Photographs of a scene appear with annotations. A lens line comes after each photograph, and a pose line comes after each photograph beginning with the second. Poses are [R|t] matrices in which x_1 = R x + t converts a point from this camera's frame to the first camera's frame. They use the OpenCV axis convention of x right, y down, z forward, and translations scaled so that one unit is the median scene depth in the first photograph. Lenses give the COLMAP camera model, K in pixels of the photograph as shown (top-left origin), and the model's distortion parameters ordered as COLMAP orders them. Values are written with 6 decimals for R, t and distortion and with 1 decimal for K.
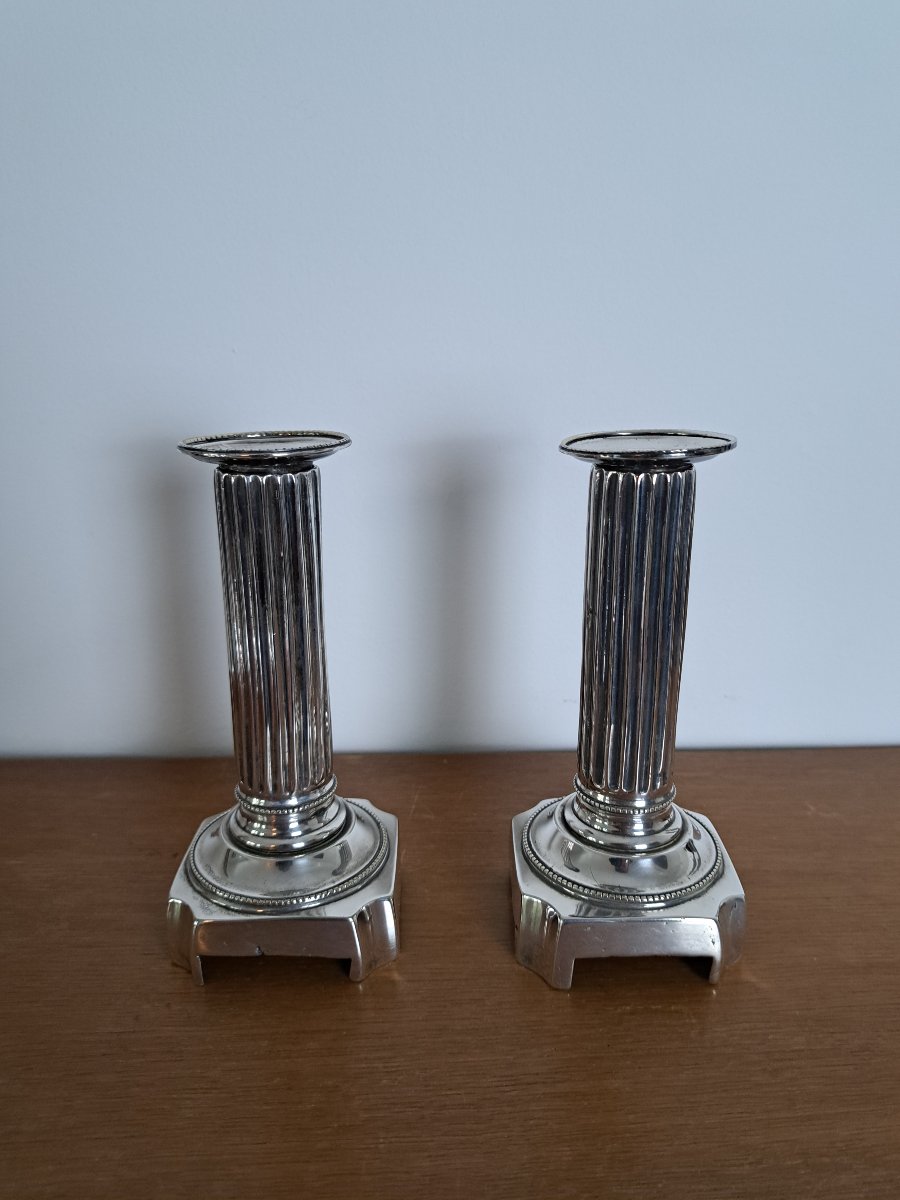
lens RADIAL K [[865.5, 0, 453.5], [0, 865.5, 588.6], [0, 0, 1]] dist [-0.007542, -0.001095]
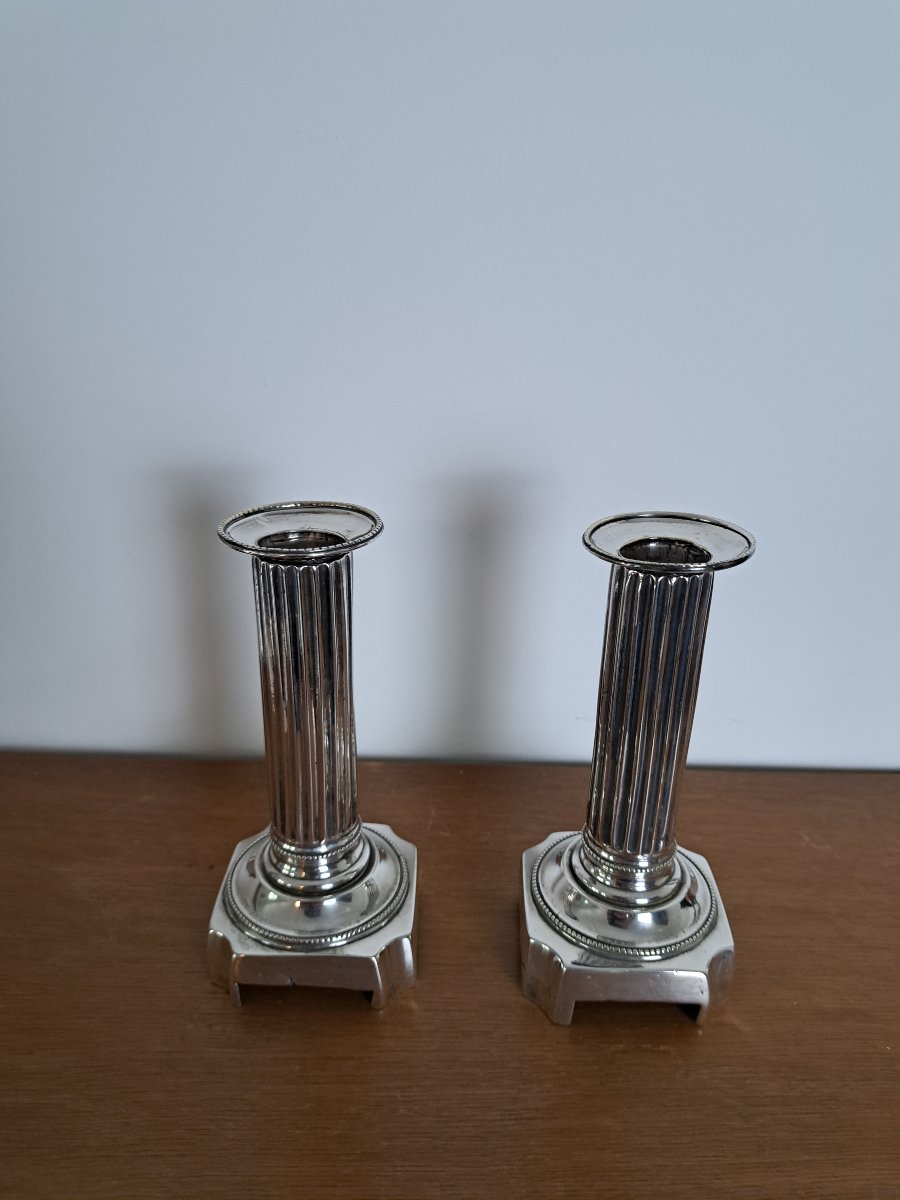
lens RADIAL K [[866.1, 0, 450.0], [0, 866.1, 600.0], [0, 0, 1]] dist [-0.007825, -0.001025]
pose [[0.999256, 0.032788, -0.020291, -0.013771], [-0.030191, 0.992648, 0.117209, -0.201987], [0.023985, -0.116509, 0.992900, -0.041285]]
